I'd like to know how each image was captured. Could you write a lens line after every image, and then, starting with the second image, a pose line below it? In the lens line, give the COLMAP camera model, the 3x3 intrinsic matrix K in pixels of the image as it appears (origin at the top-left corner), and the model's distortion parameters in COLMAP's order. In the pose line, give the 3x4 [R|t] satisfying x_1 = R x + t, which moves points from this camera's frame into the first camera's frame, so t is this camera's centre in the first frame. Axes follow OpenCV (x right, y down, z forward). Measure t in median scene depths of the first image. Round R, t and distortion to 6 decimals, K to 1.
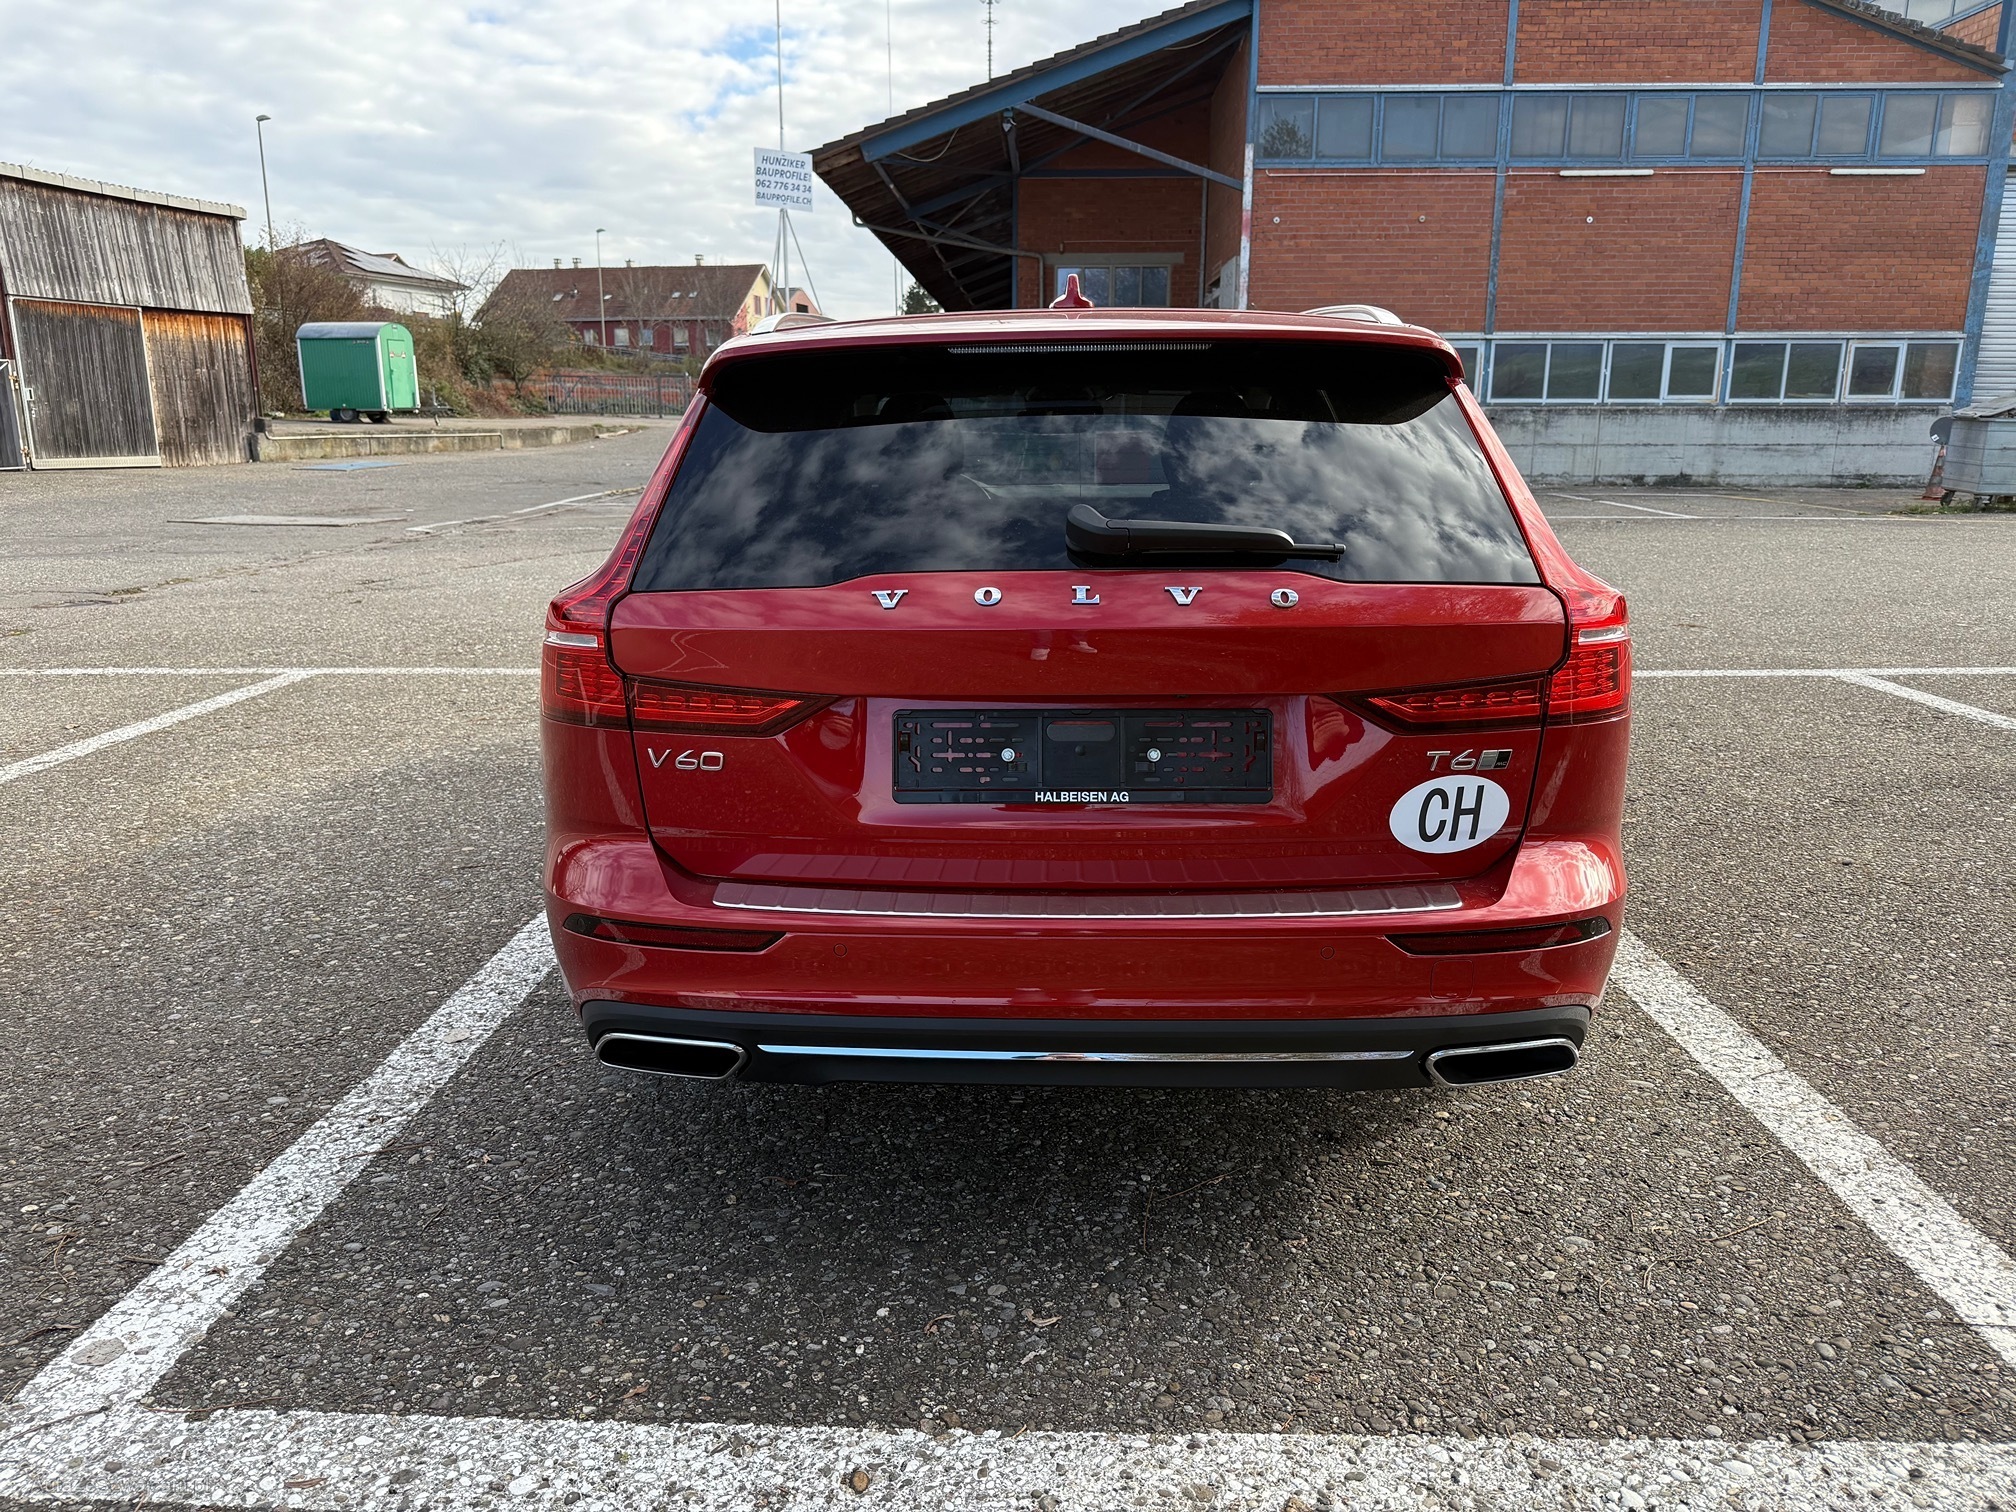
lens RADIAL K [[1429.7, 0, 1007.9], [0, 1429.7, 760.4], [0, 0, 1]] dist [0.016848, -0.024752]
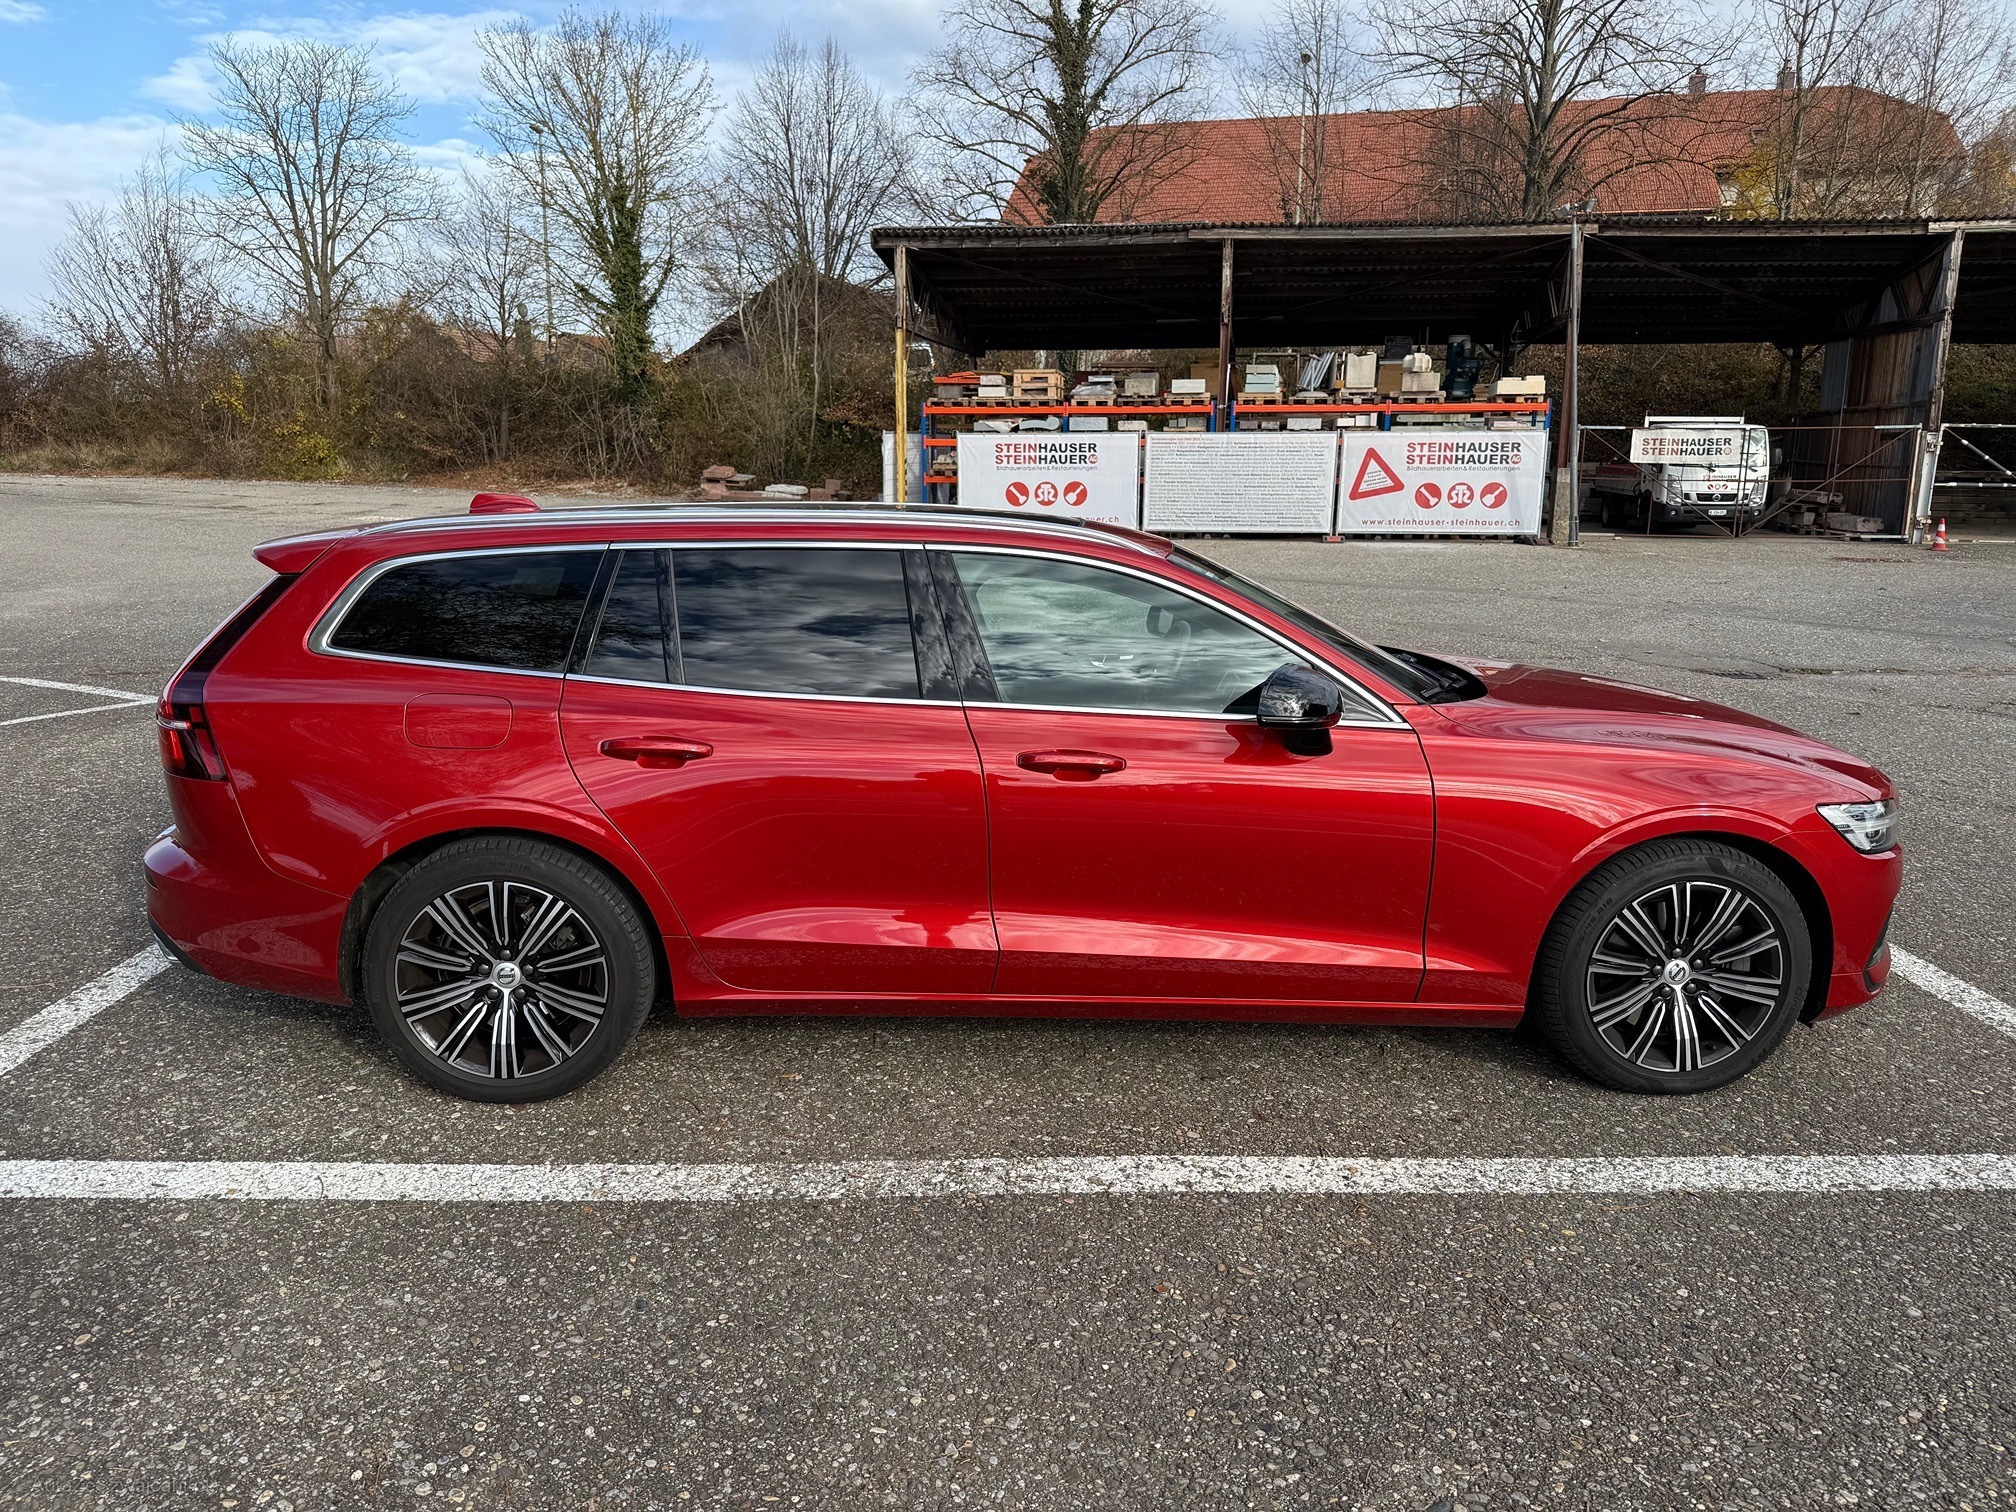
lens RADIAL K [[1429.7, 0, 1015.2], [0, 1429.7, 766.4], [0, 0, 1]] dist [0.016848, -0.024752]
pose [[0.070412, 0.212183, -0.974690, 0.220985], [-0.240939, 0.951801, 0.189795, -0.061913], [0.967983, 0.221477, 0.118141, 0.181255]]
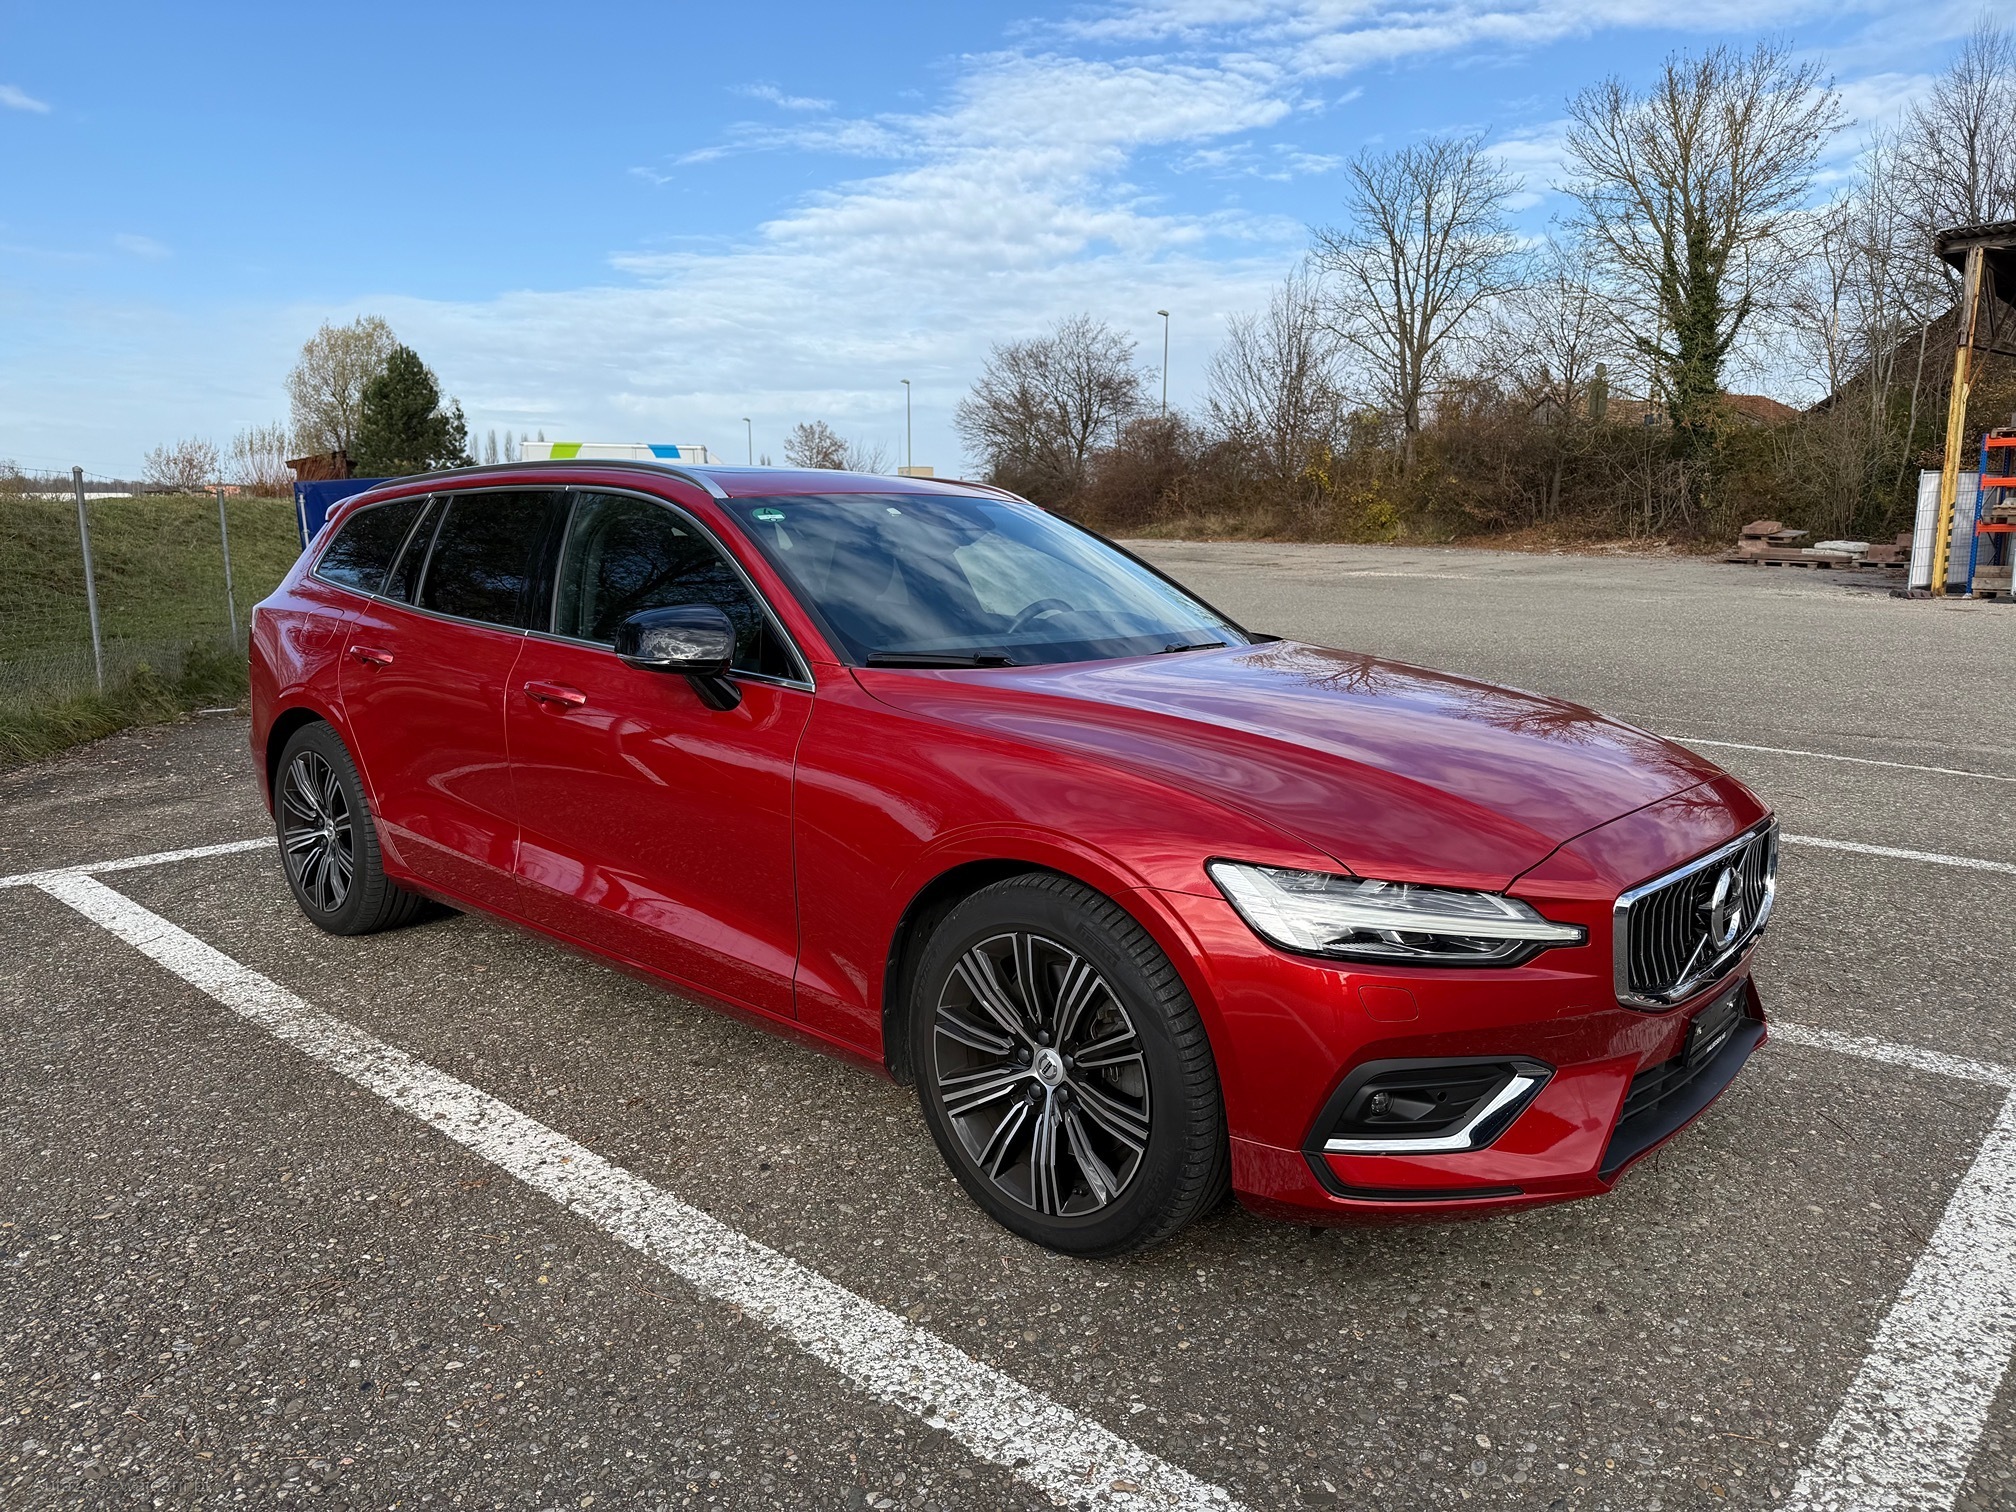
lens RADIAL K [[1429.7, 0, 995.9], [0, 1429.7, 756.0], [0, 0, 1]] dist [0.016848, -0.024752]
pose [[-0.651955, 0.124574, -0.747955, 0.149310], [-0.168739, 0.937842, 0.303282, -0.085968], [0.739244, 0.323936, -0.590410, 0.351889]]
